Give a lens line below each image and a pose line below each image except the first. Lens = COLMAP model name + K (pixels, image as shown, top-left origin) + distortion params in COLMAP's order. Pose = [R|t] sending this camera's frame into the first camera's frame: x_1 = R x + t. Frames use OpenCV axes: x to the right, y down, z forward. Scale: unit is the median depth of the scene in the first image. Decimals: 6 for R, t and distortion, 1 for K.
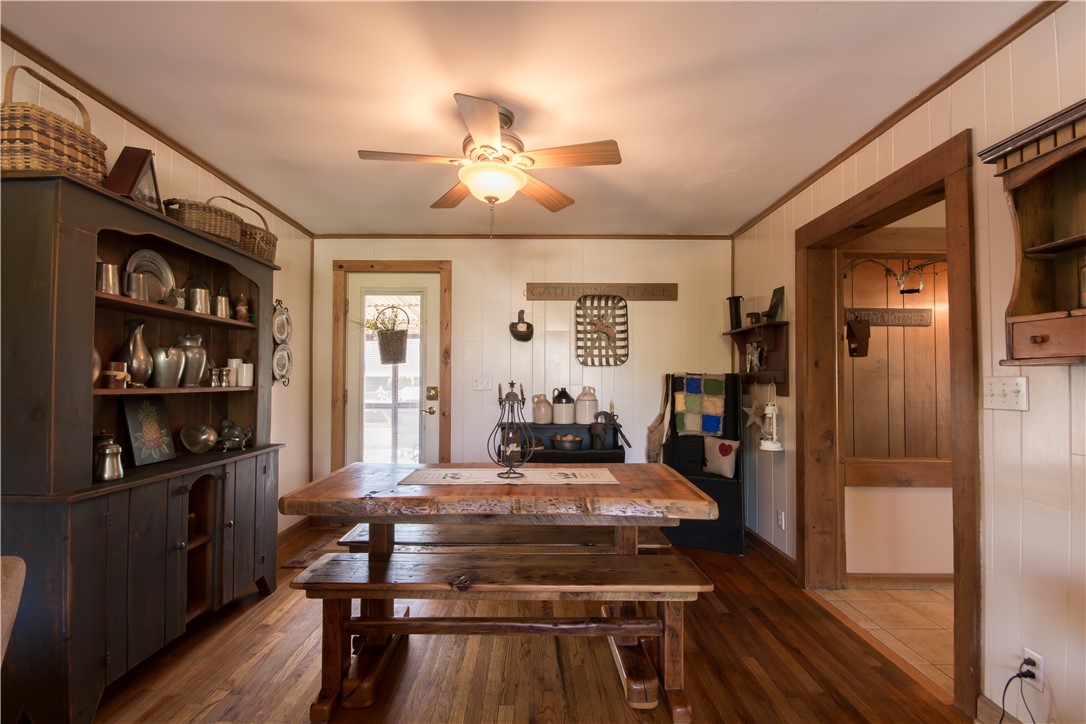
lens RADIAL K [[481.6, 0, 534.2], [0, 481.6, 373.0], [0, 0, 1]] dist [0.002345, -0.006234]
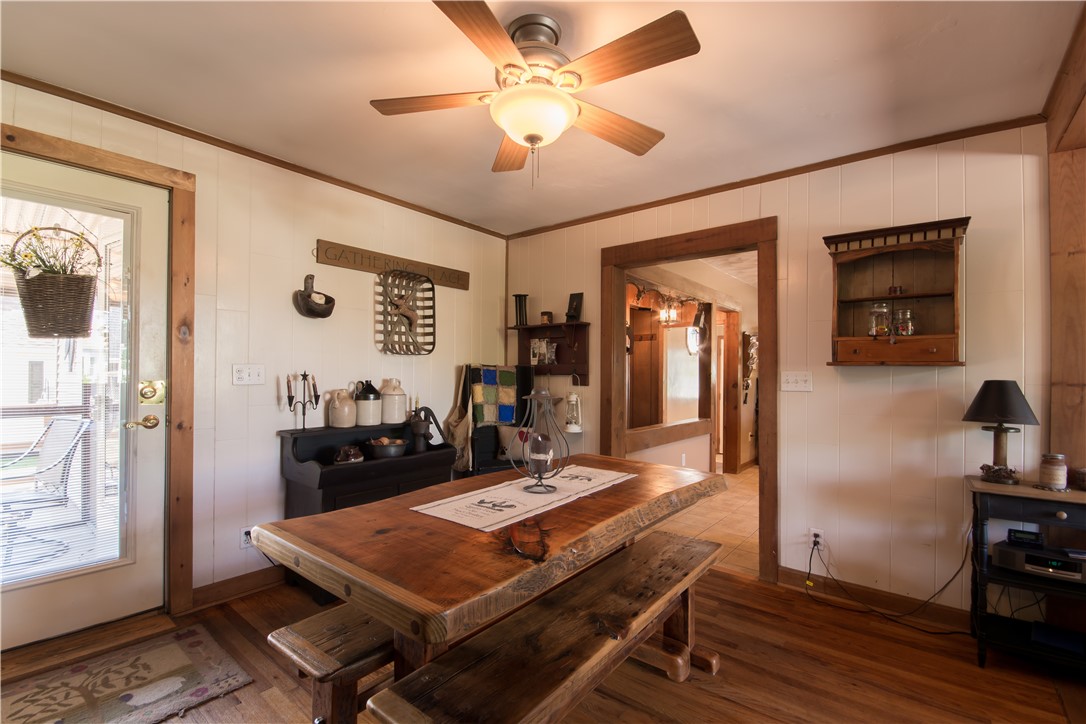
lens RADIAL K [[481.6, 0, 534.2], [0, 481.6, 373.0], [0, 0, 1]] dist [0.002345, -0.006234]
pose [[0.629916, 0.001261, 0.776662, -0.388300], [-0.017904, 0.999757, 0.012898, 0.002870], [-0.776457, -0.022030, 0.629785, 0.279513]]
